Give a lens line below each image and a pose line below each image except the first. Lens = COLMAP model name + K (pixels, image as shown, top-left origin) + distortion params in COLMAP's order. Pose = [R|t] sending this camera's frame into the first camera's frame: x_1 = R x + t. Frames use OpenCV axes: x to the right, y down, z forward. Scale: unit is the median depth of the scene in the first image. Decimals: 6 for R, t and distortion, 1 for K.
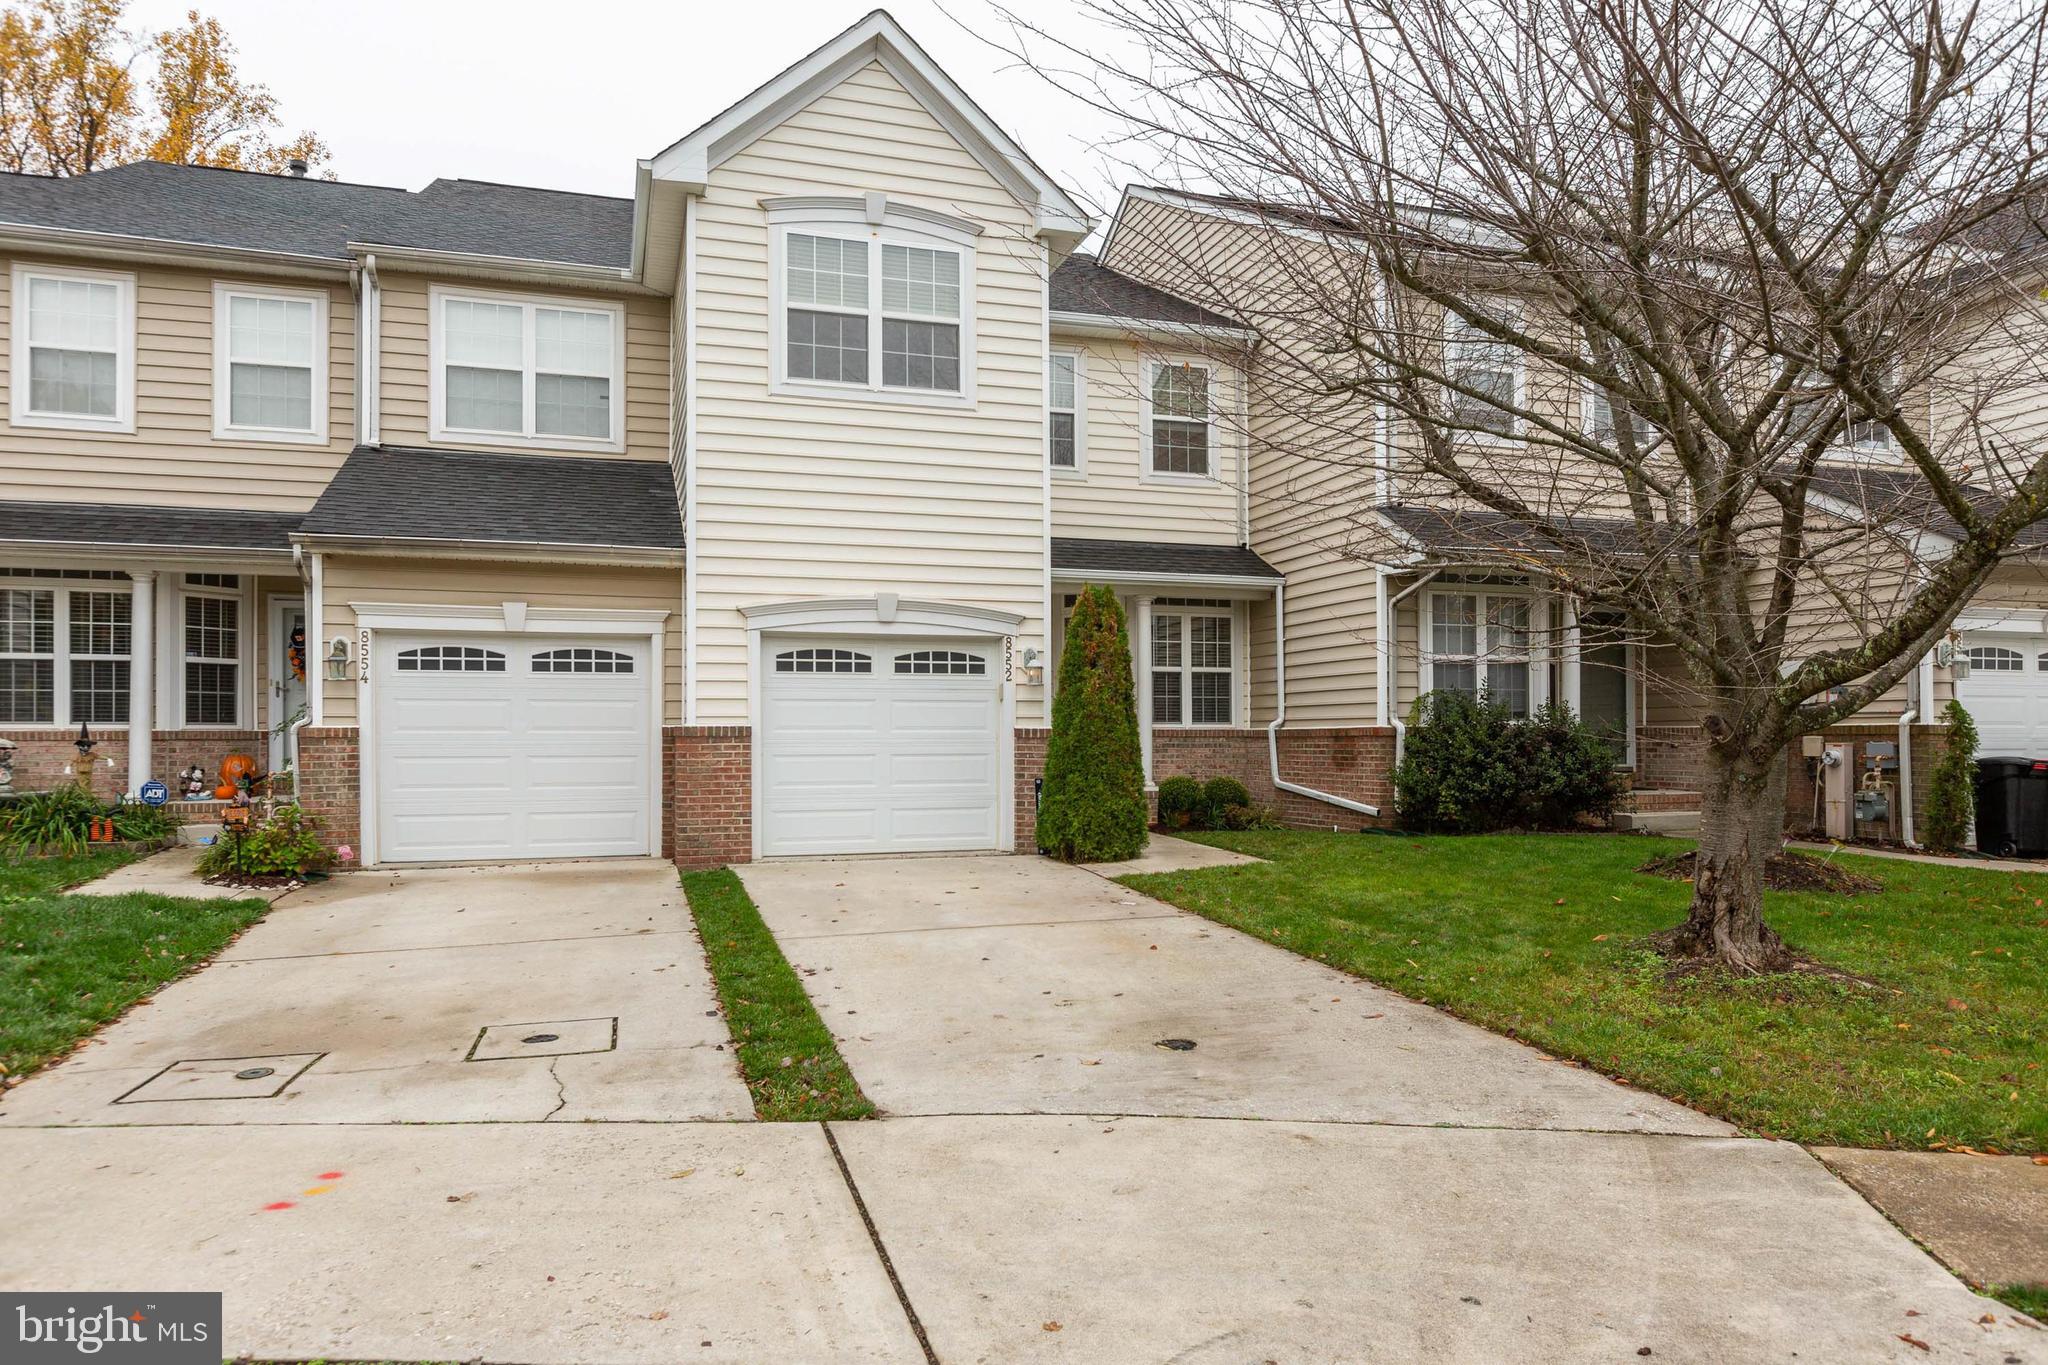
lens RADIAL K [[1283.8, 0, 1042.6], [0, 1283.8, 733.7], [0, 0, 1]] dist [0.001073, 0.000104]
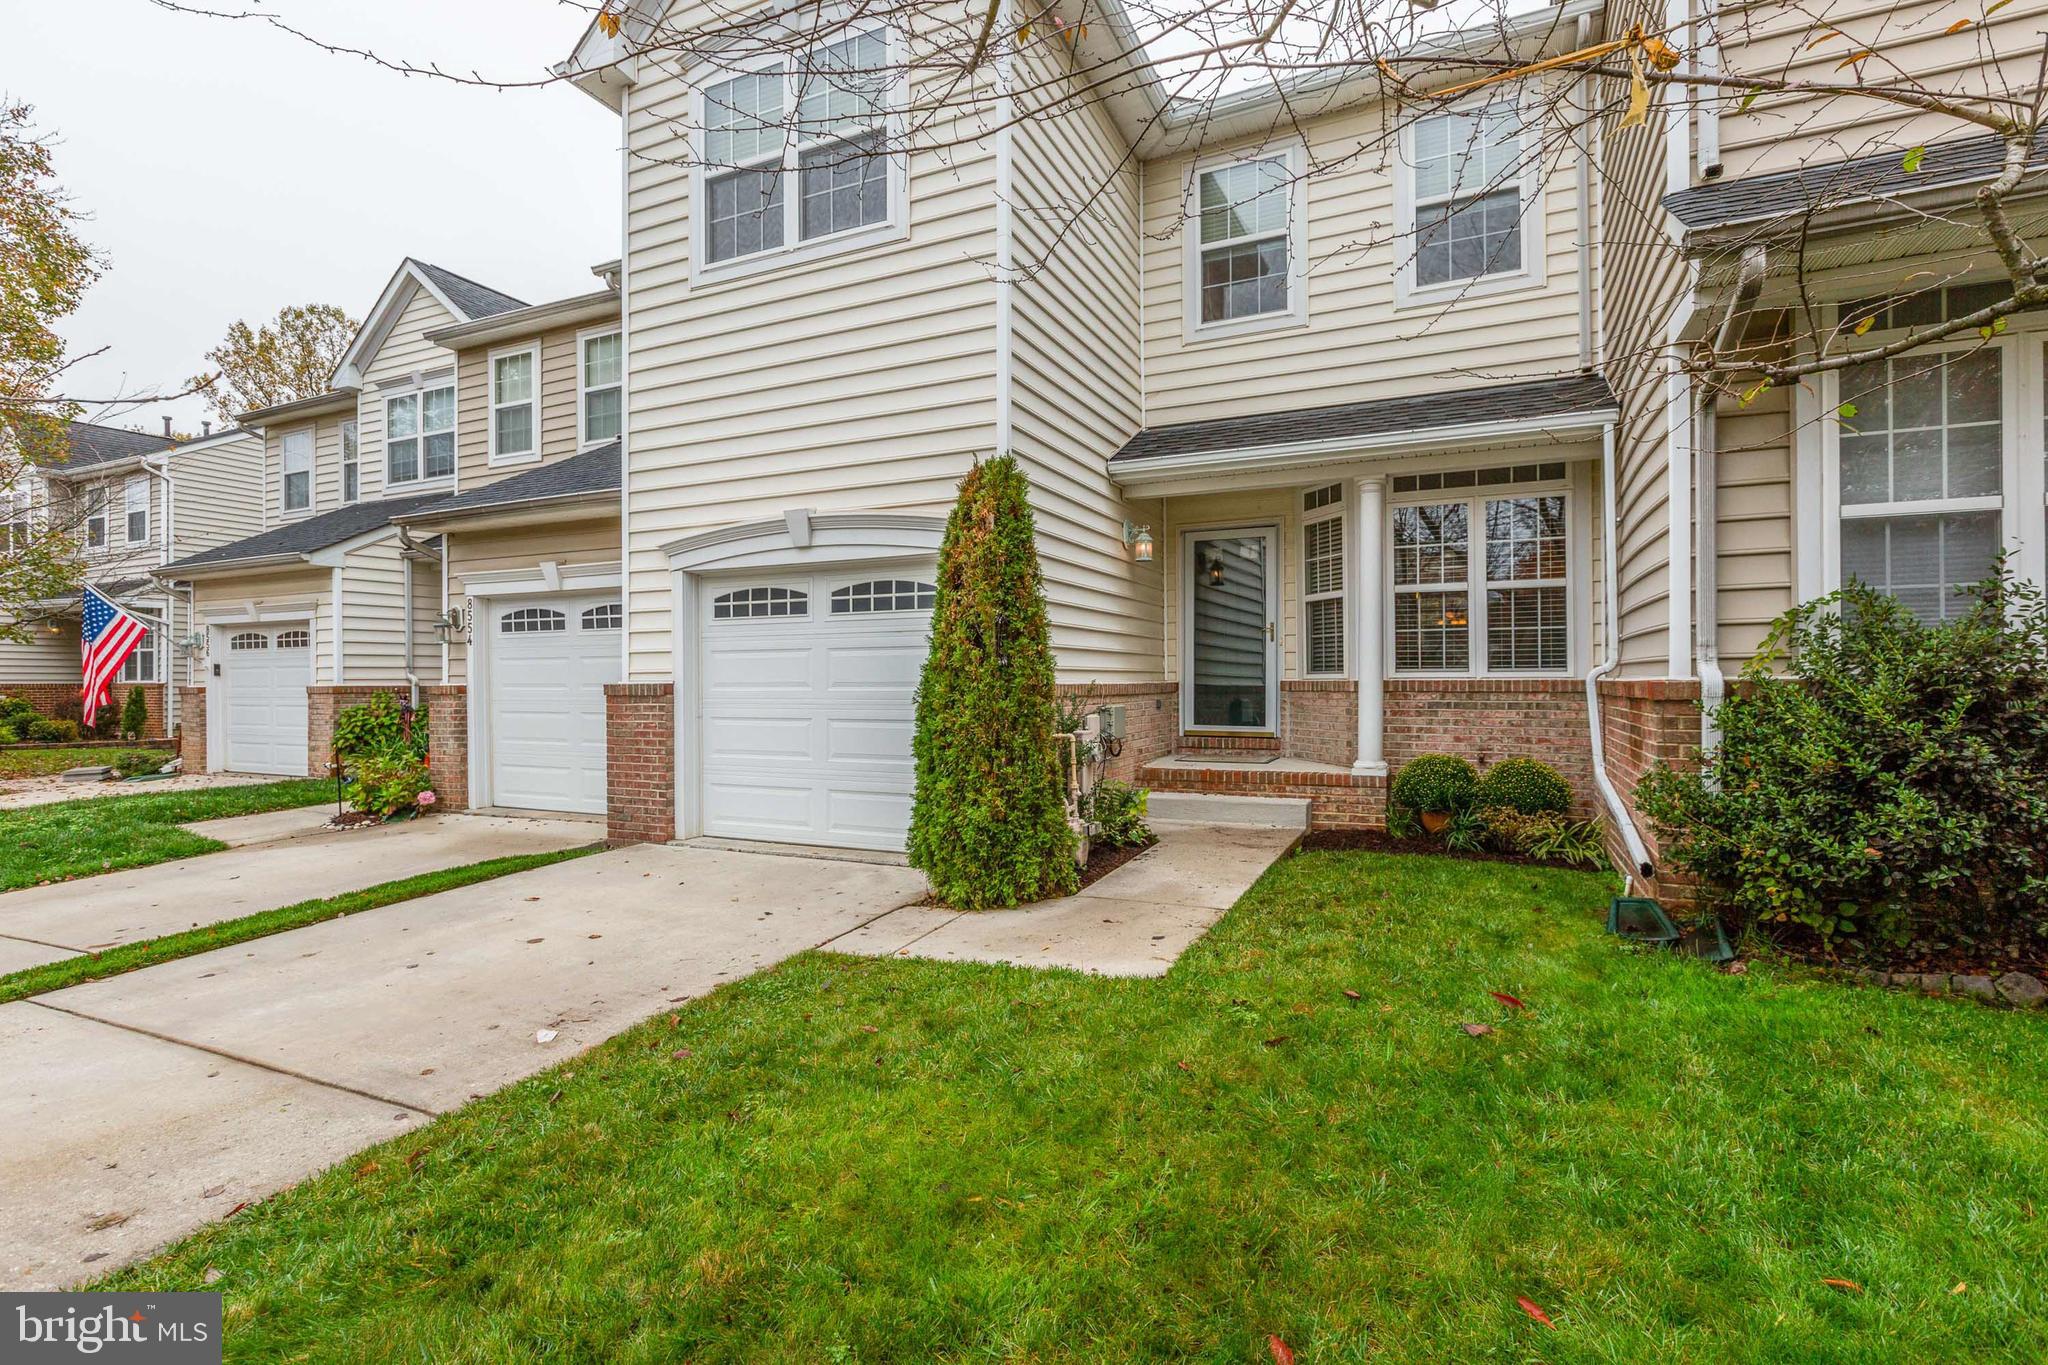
lens RADIAL K [[970.6, 0, 1017.5], [0, 970.6, 678.3], [0, 0, 1]] dist [0.002909, 0.000024]
pose [[0.726554, -0.002602, -0.687104, 0.363309], [0.006344, 0.999976, 0.002922, -0.009197], [0.687080, -0.006482, 0.726553, 0.650059]]
